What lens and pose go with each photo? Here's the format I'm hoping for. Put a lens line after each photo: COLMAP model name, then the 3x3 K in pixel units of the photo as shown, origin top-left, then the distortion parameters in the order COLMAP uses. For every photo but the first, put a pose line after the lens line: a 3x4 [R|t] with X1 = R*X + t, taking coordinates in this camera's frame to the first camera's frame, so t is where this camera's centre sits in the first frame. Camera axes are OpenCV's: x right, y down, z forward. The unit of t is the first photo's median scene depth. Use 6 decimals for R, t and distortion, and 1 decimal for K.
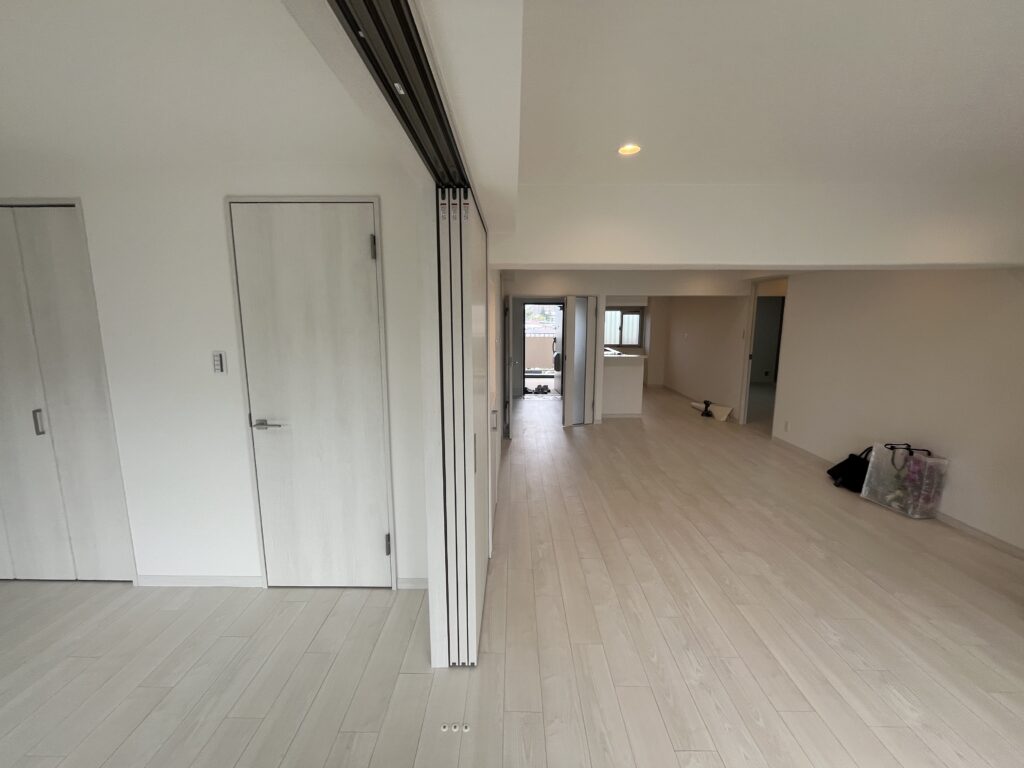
lens RADIAL K [[416.2, 0, 512.0], [0, 416.2, 384.0], [0, 0, 1]] dist [-0.000401, -0.000312]
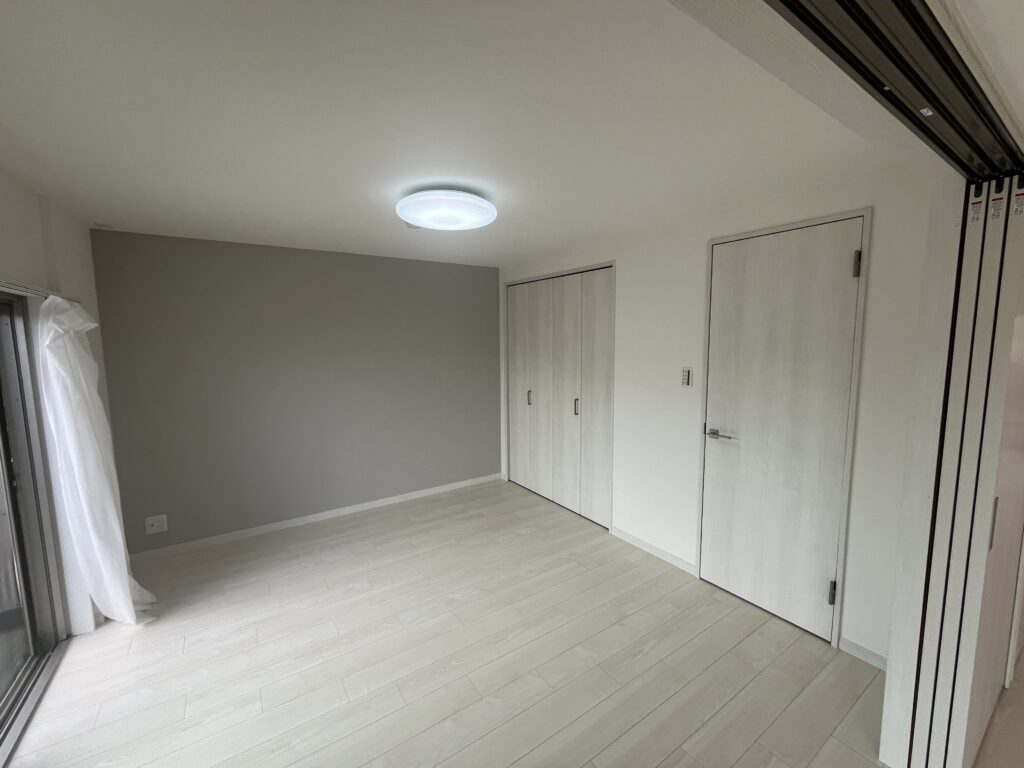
lens RADIAL K [[416.2, 0, 512.0], [0, 416.2, 384.0], [0, 0, 1]] dist [-0.000401, -0.000312]
pose [[0.562093, 0.082451, -0.822954, 0.013790], [-0.116584, 0.992982, 0.019857, 0.003559], [0.818816, 0.084782, 0.567761, -0.110985]]
